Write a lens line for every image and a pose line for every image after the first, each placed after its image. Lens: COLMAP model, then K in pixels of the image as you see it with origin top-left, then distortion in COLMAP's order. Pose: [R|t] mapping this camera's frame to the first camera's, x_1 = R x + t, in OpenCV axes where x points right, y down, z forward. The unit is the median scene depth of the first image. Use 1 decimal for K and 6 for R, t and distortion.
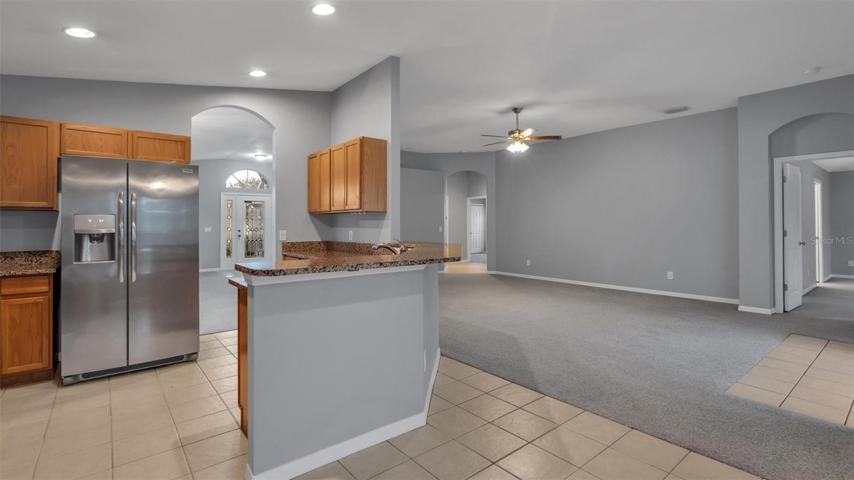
lens RADIAL K [[386.4, 0, 423.8], [0, 386.4, 220.3], [0, 0, 1]] dist [-0.005339, -0.000271]
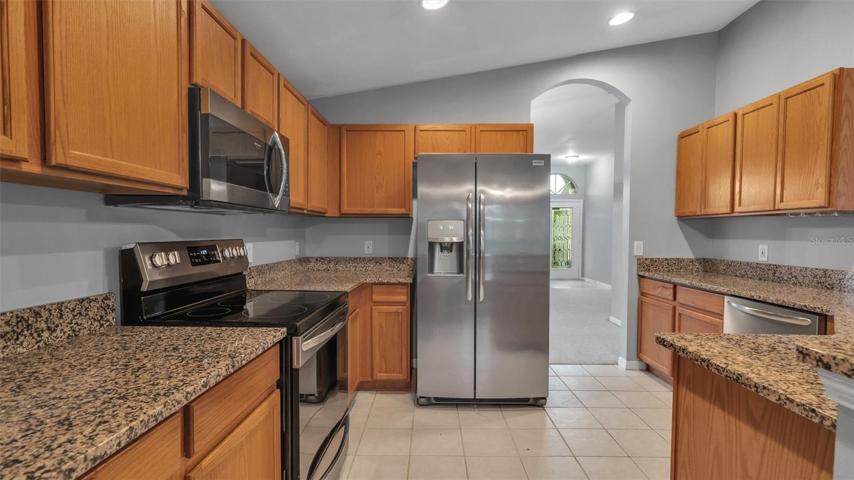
lens RADIAL K [[386.4, 0, 430.7], [0, 386.4, 245.8], [0, 0, 1]] dist [-0.005339, -0.000271]
pose [[0.768253, 0.030249, -0.639431, -0.273073], [-0.002027, 0.998993, 0.044823, 0.002955], [0.640143, -0.033139, 0.767541, 0.260046]]
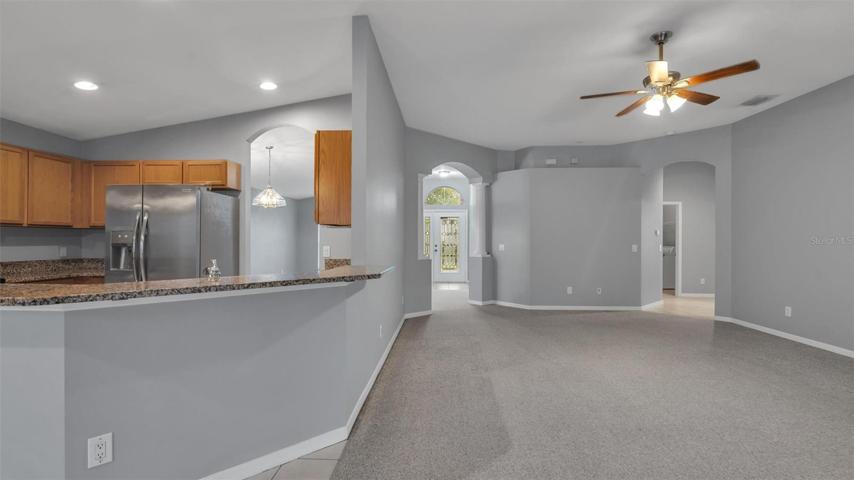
lens RADIAL K [[386.4, 0, 427.8], [0, 386.4, 240.5], [0, 0, 1]] dist [-0.005339, -0.000271]
pose [[0.757454, 0.006729, -0.652854, 0.599228], [0.000786, 0.999937, 0.011218, 0.001831], [0.652888, -0.009010, 0.757401, 0.601186]]
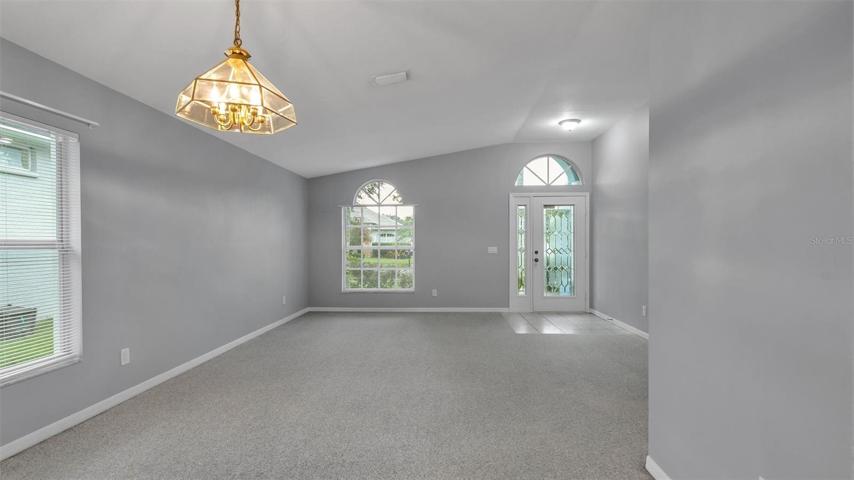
lens RADIAL K [[386.4, 0, 428.7], [0, 386.4, 240.9], [0, 0, 1]] dist [-0.005339, -0.000271]
pose [[0.746629, 0.002186, -0.665237, -0.587299], [0.008311, 0.999886, 0.012613, -0.004838], [0.665189, -0.014946, 0.746525, 1.284871]]
